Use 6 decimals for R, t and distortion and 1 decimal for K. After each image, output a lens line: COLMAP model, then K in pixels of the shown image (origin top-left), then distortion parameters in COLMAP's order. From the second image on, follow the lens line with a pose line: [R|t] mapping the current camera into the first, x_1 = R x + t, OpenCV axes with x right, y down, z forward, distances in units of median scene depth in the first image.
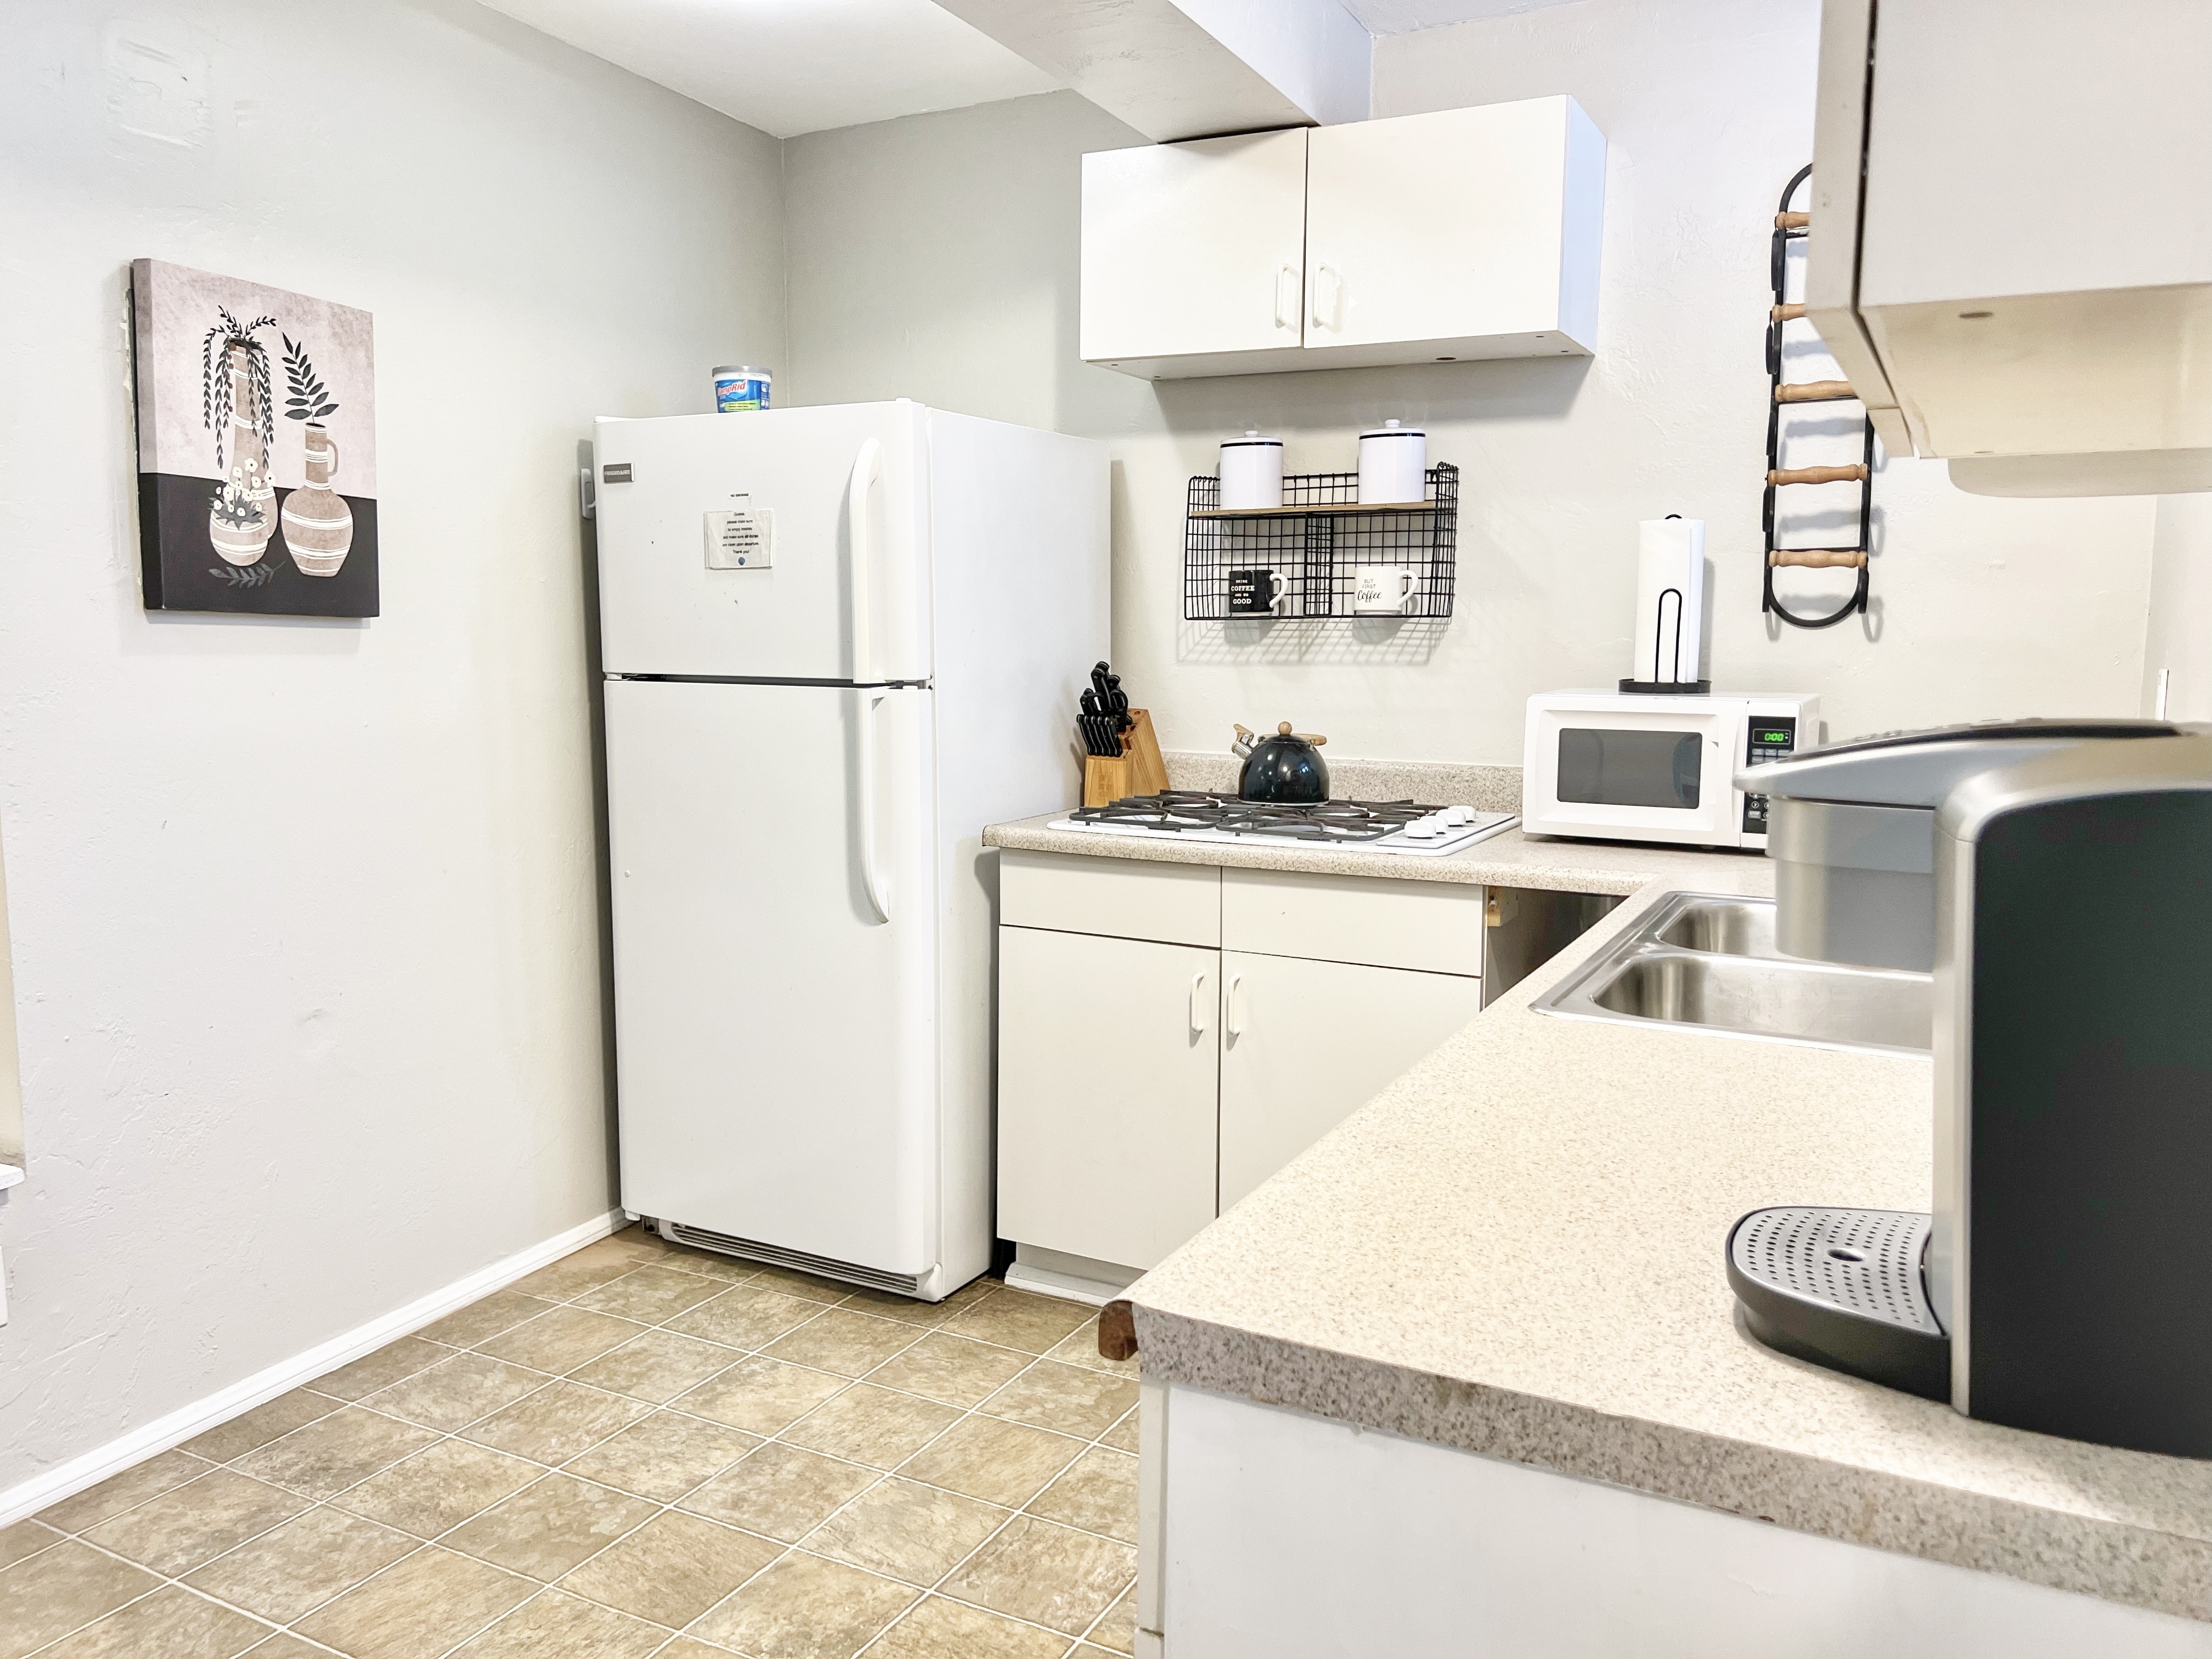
lens RADIAL K [[1659.4, 0, 1094.6], [0, 1659.4, 837.3], [0, 0, 1]] dist [0.056800, -0.070710]
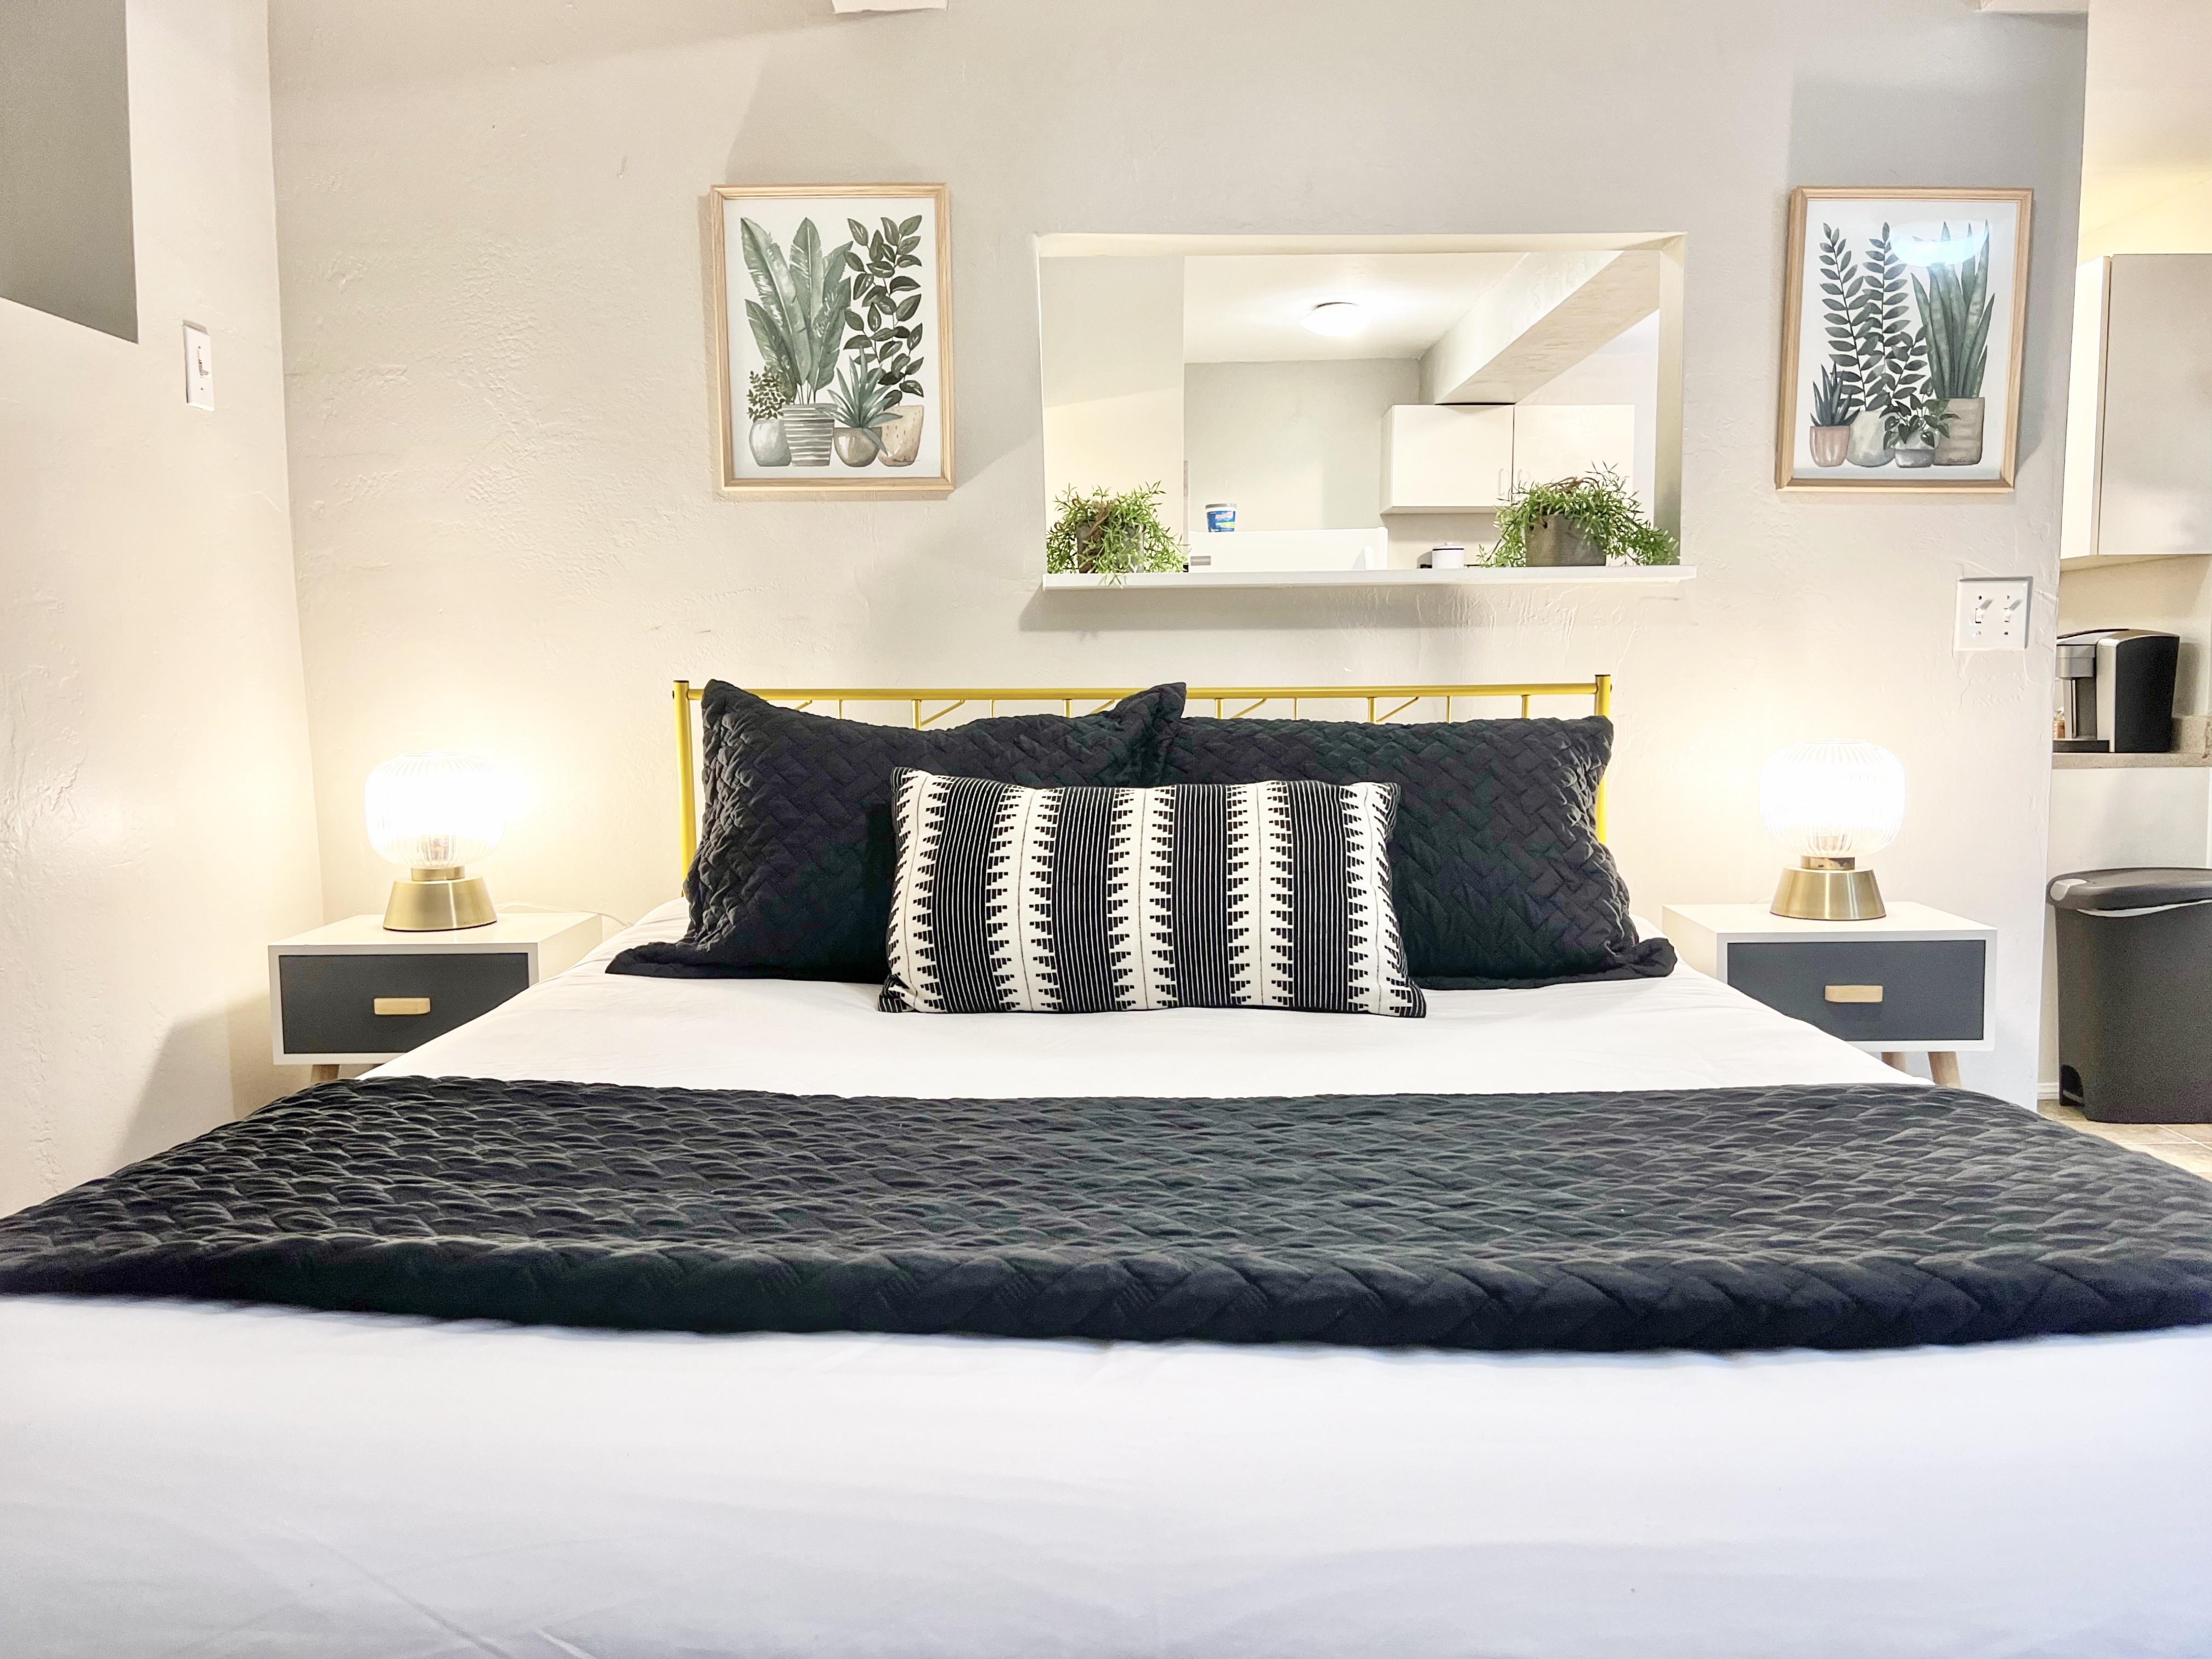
lens RADIAL K [[1659.4, 0, 1116.9], [0, 1659.4, 822.4], [0, 0, 1]] dist [0.056800, -0.070710]
pose [[0.890596, -0.053869, 0.451595, -1.239418], [0.073495, 0.996956, -0.026018, 0.119043], [-0.448819, 0.056362, 0.891844, -0.615143]]
